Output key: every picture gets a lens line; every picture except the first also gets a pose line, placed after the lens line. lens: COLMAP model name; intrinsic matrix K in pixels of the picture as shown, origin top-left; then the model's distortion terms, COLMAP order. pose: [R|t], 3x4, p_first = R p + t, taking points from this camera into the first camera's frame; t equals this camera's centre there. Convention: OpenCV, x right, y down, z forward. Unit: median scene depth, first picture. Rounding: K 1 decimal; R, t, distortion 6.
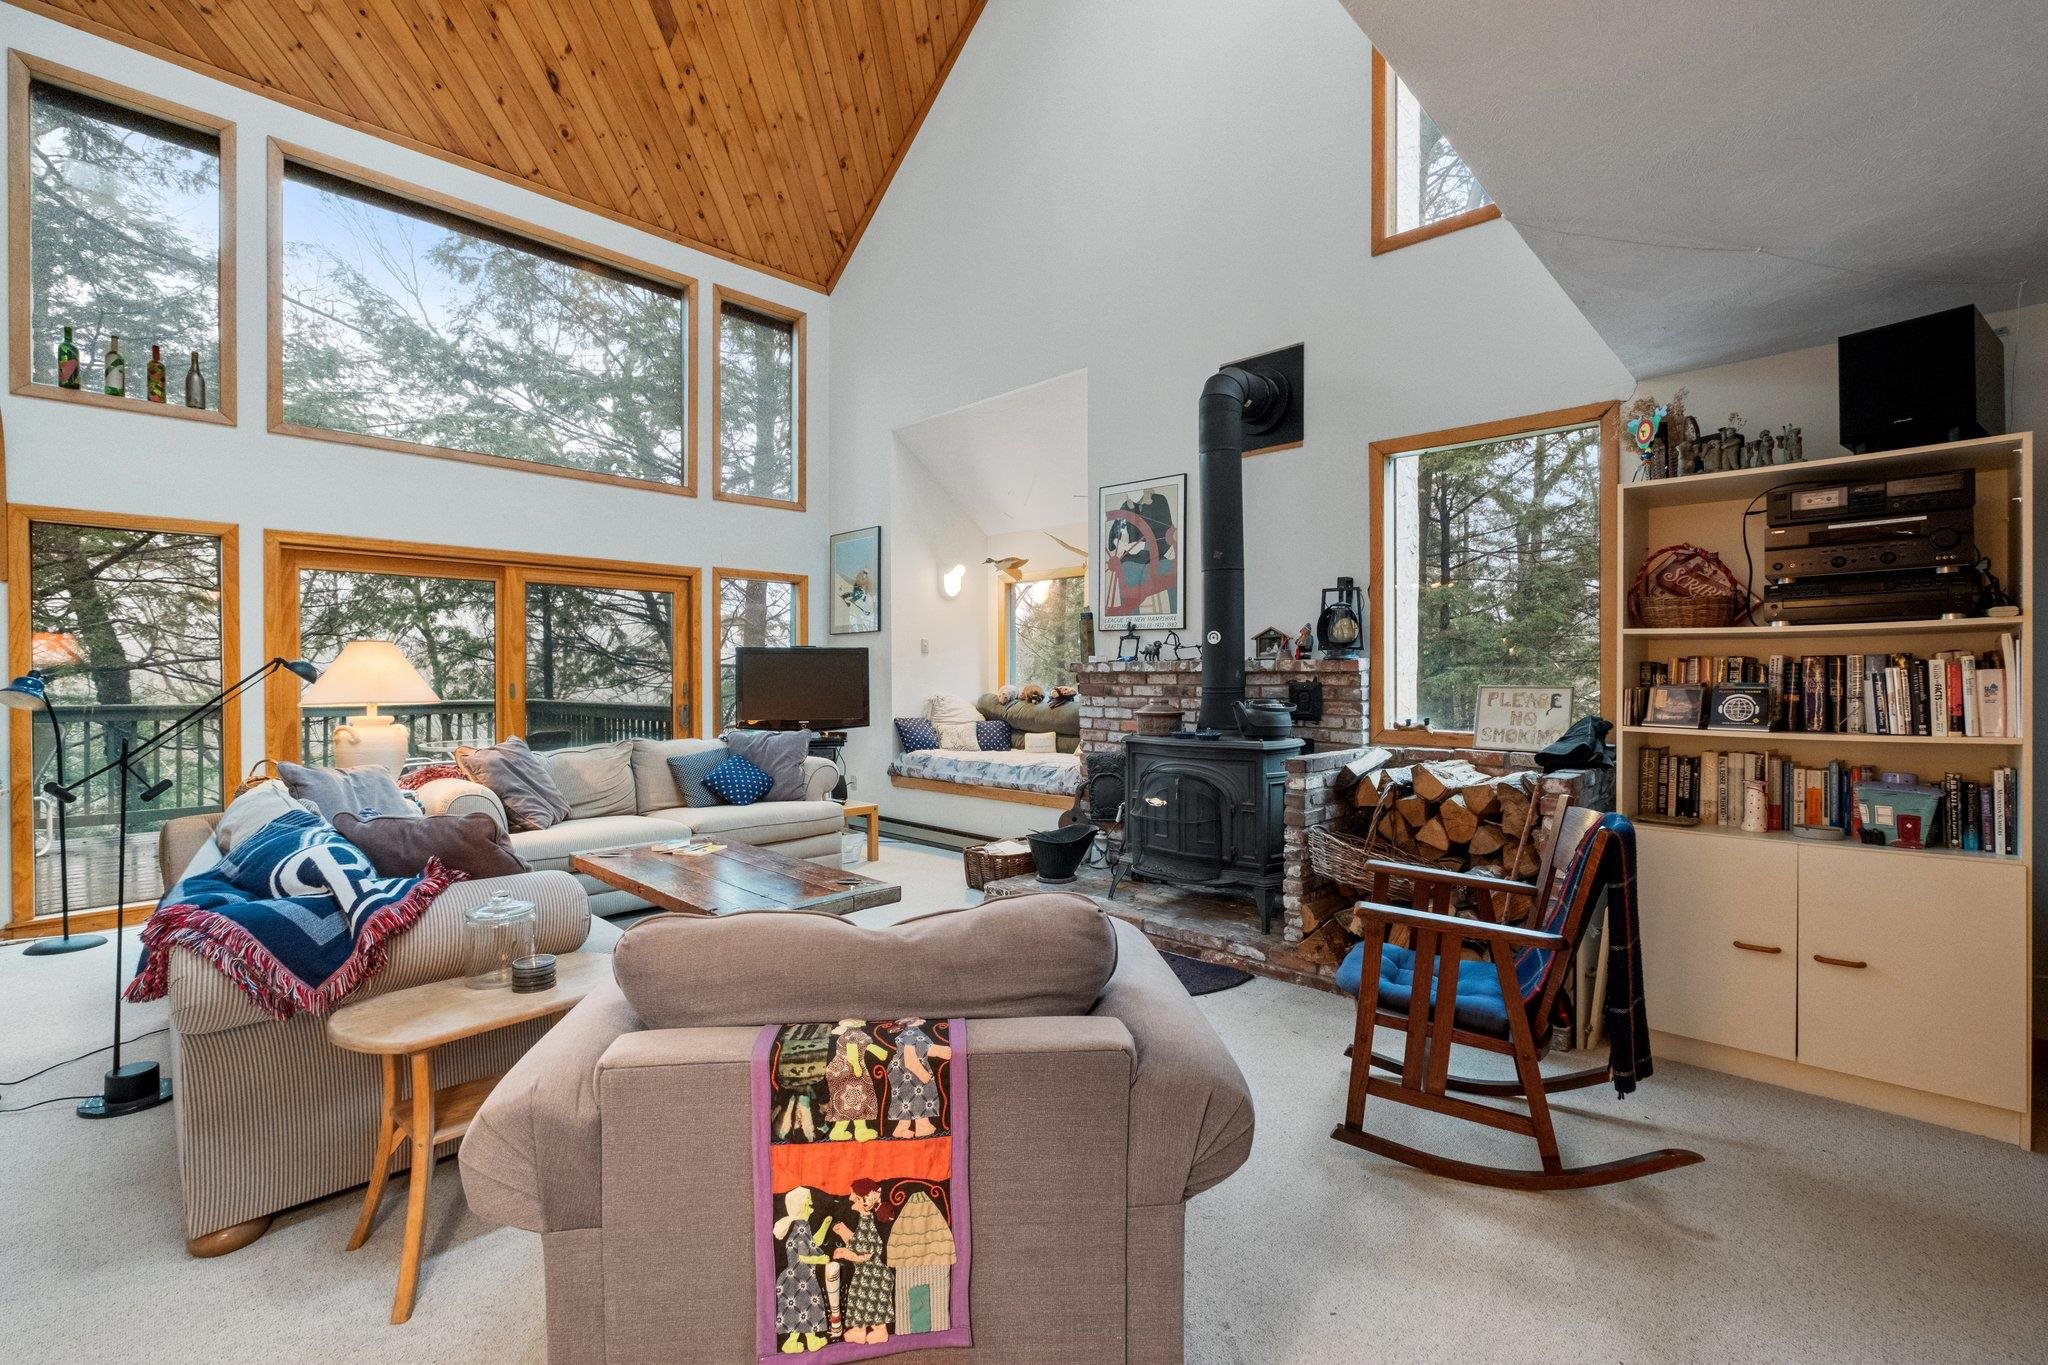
lens RADIAL K [[899.1, 0, 1025.2], [0, 899.1, 681.2], [0, 0, 1]] dist [-0.001395, -0.000644]
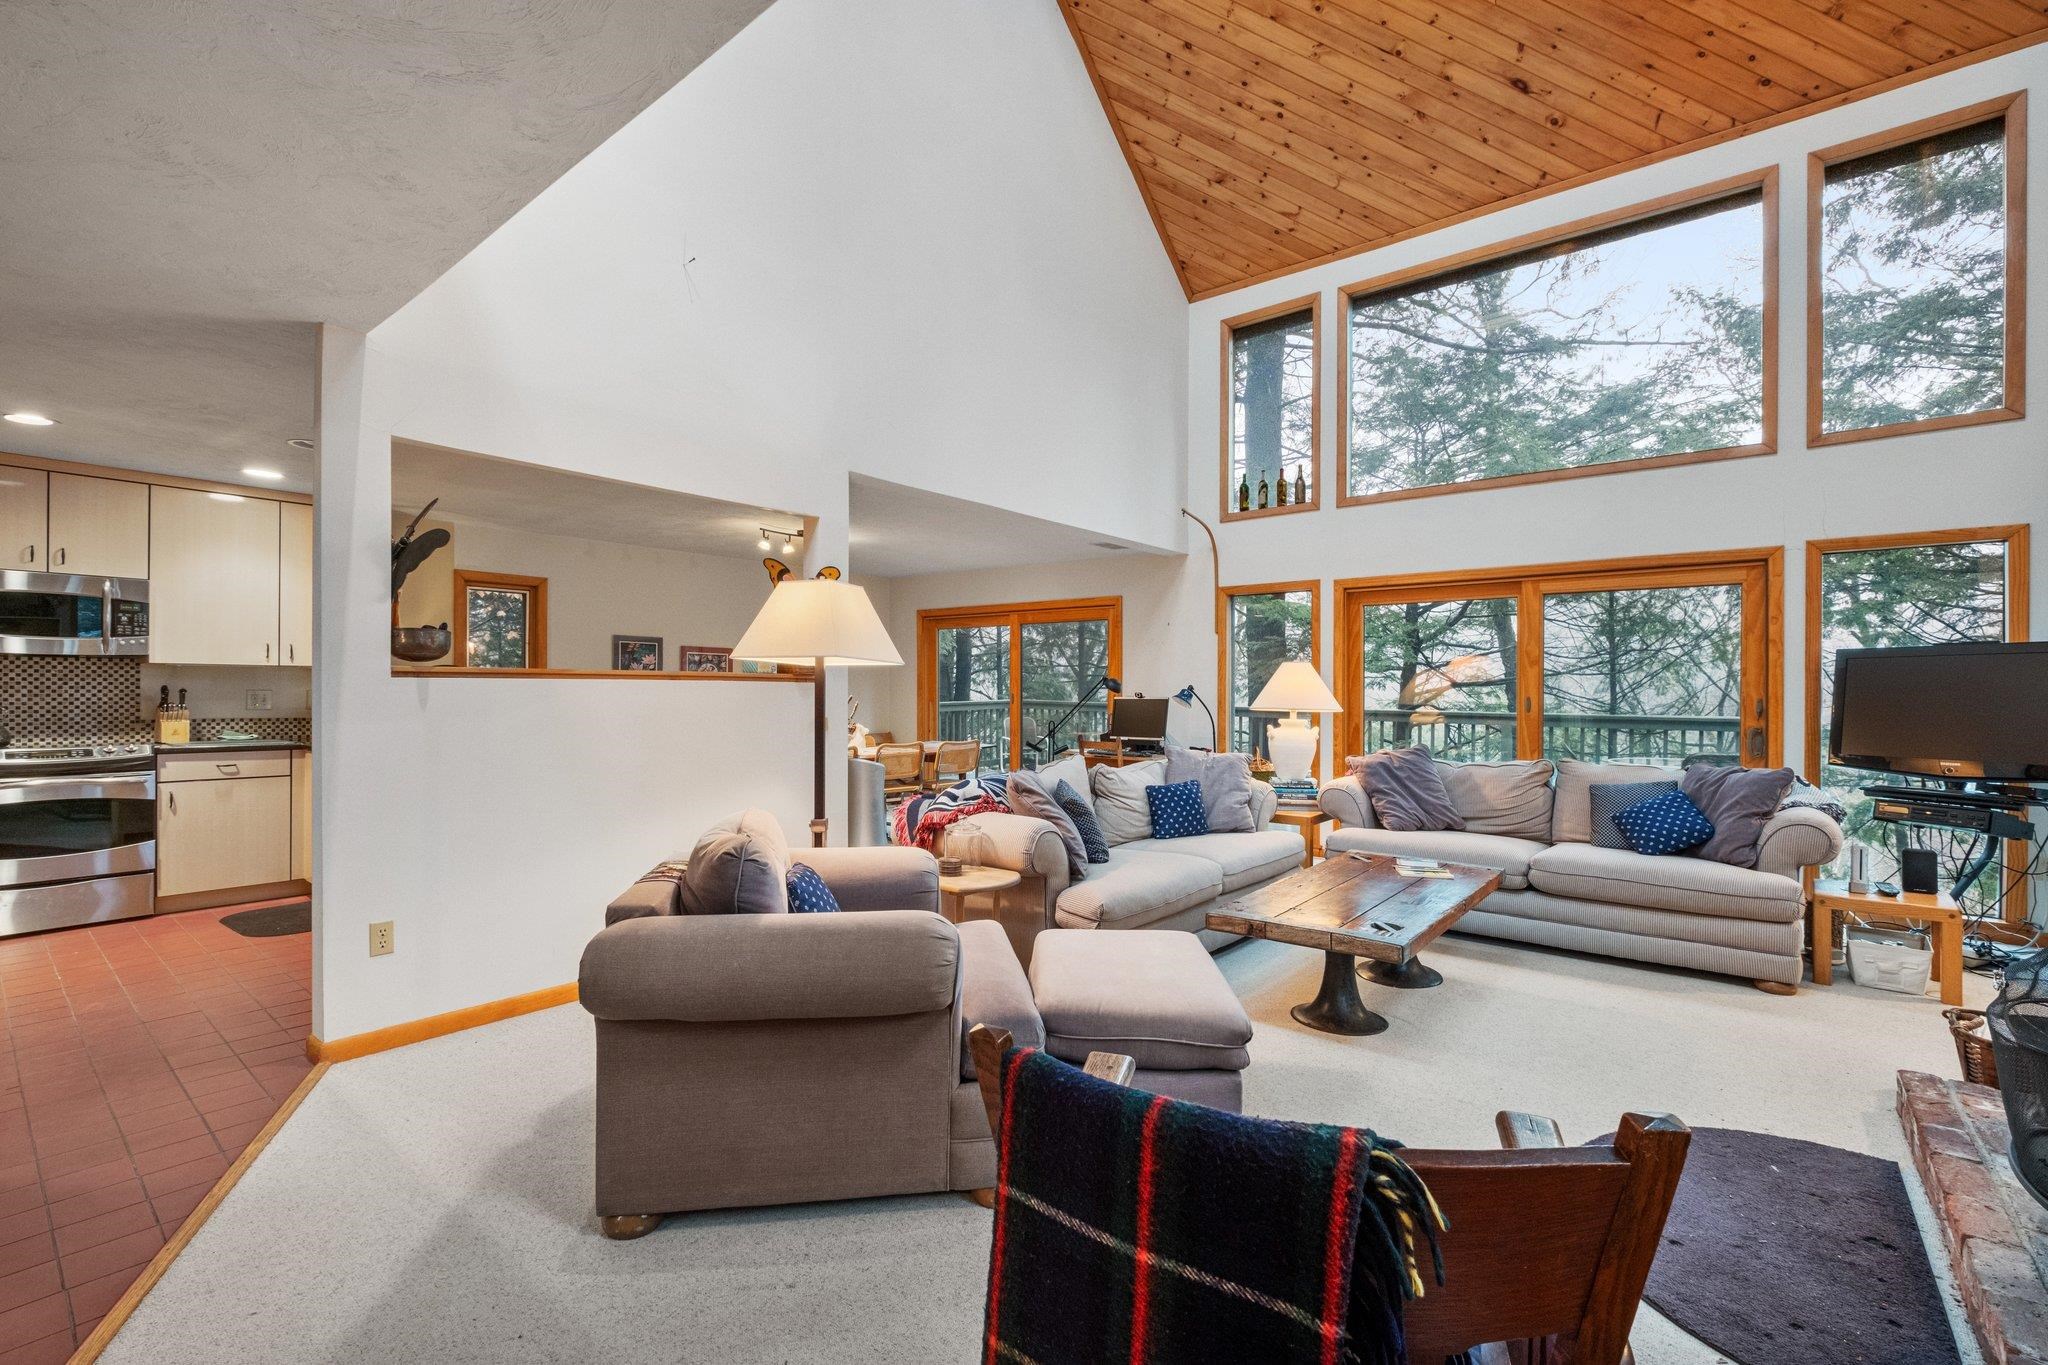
lens RADIAL K [[899.1, 0, 1010.8], [0, 899.1, 687.4], [0, 0, 1]] dist [-0.001395, -0.000644]
pose [[0.060659, -0.001261, -0.998158, 0.427052], [-0.008824, 0.999959, -0.001799, -0.001281], [0.998120, 0.008917, 0.060646, 0.389889]]
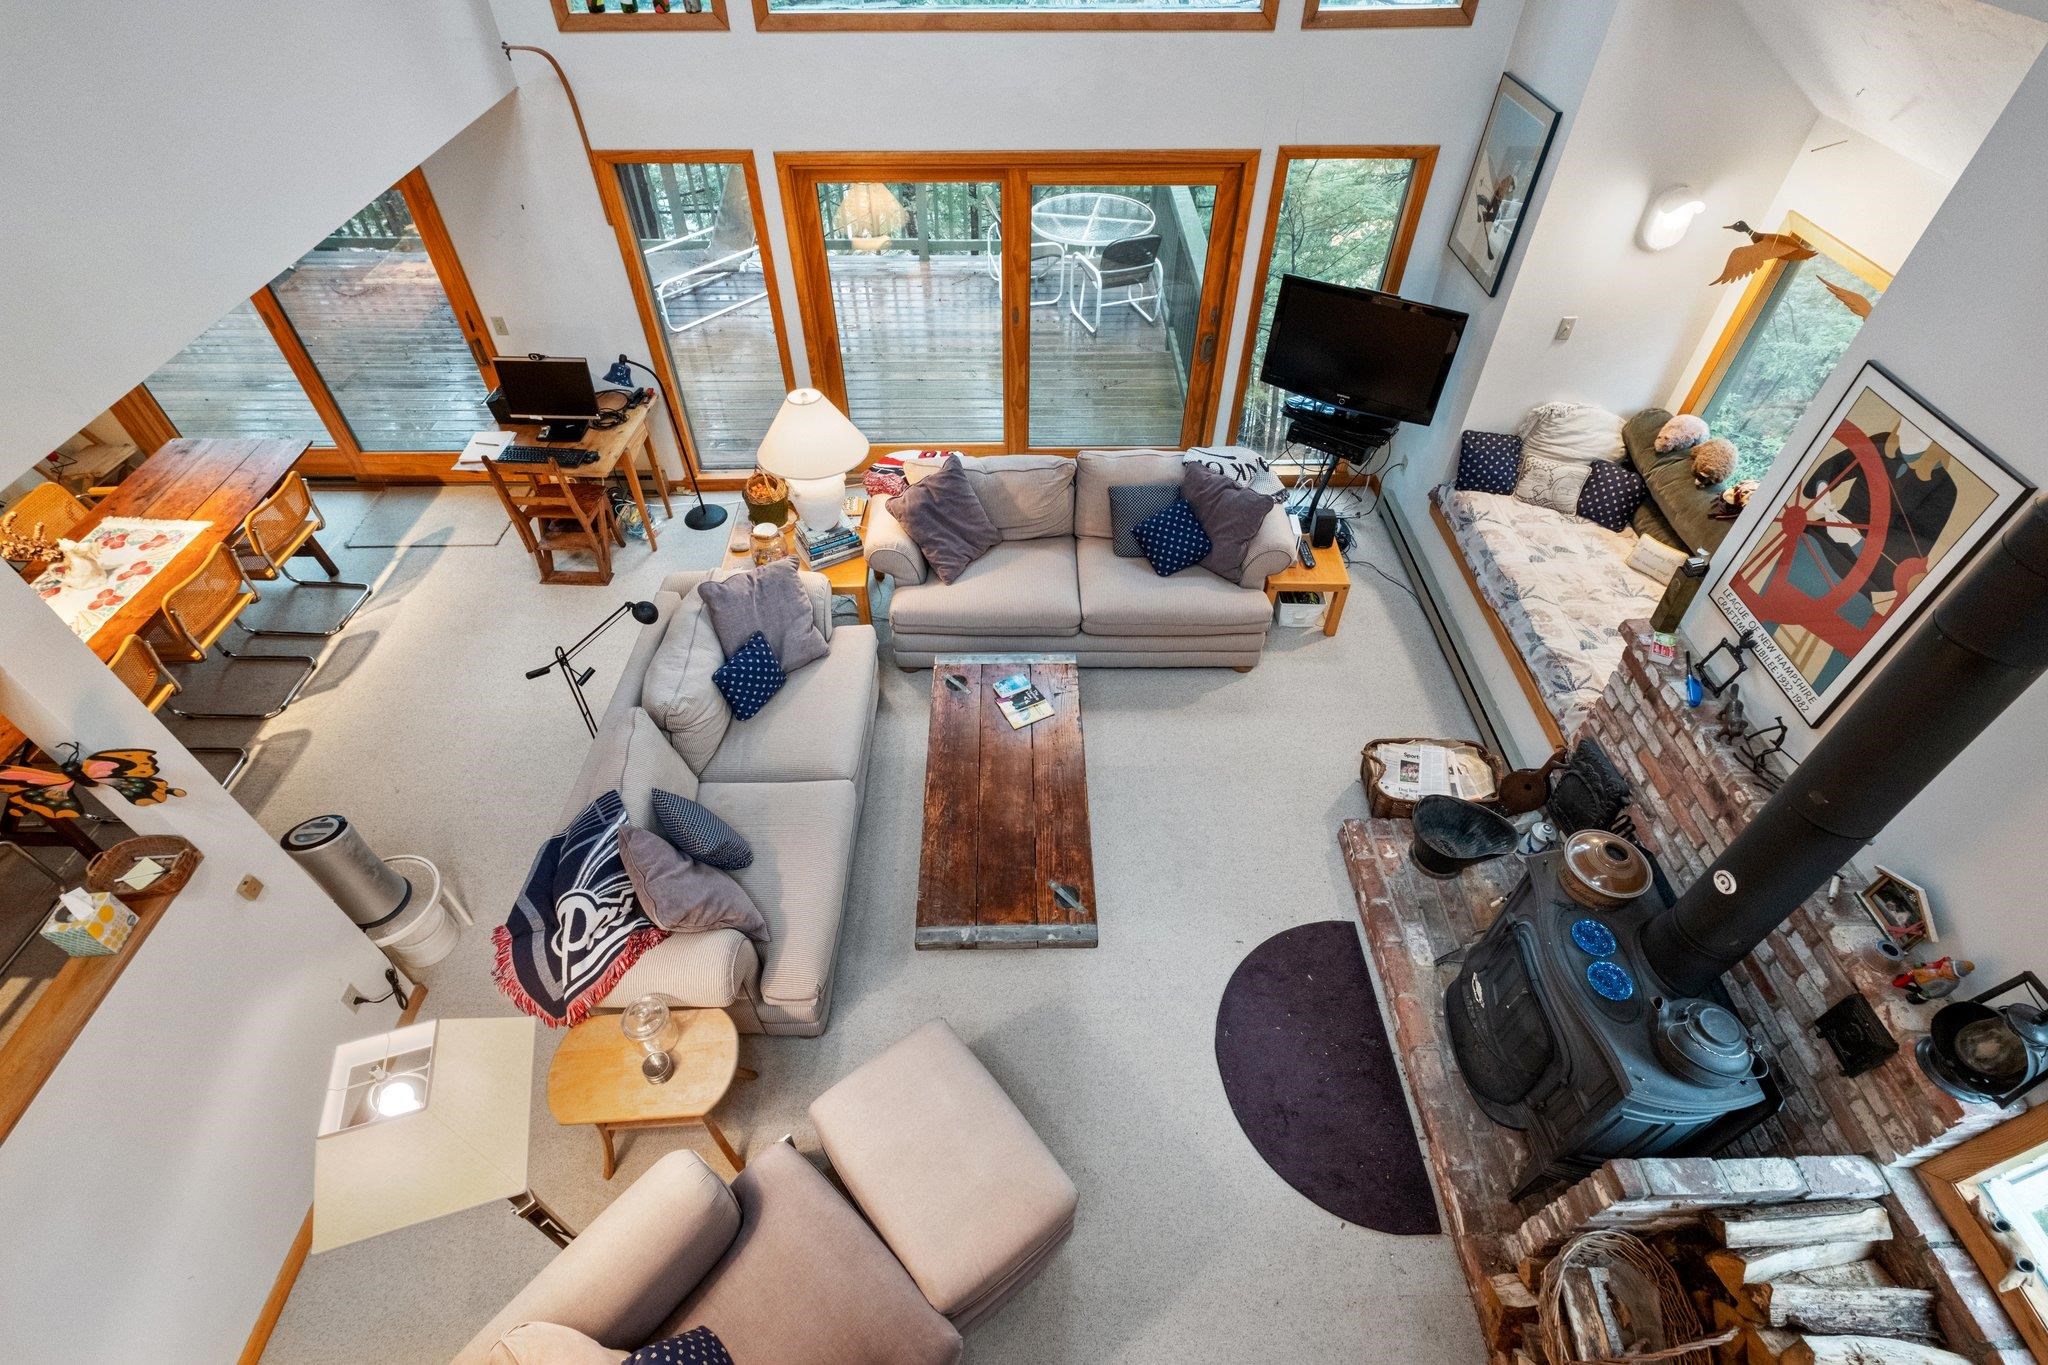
lens RADIAL K [[963.1, 0, 1020.5], [0, 963.1, 684.8], [0, 0, 1]] dist [-0.004486, 0.000944]
pose [[0.691441, 0.521559, -0.499885, 0.117431], [-0.003644, 0.694456, 0.719526, -0.459312], [0.722424, -0.495688, 0.482076, 0.380429]]
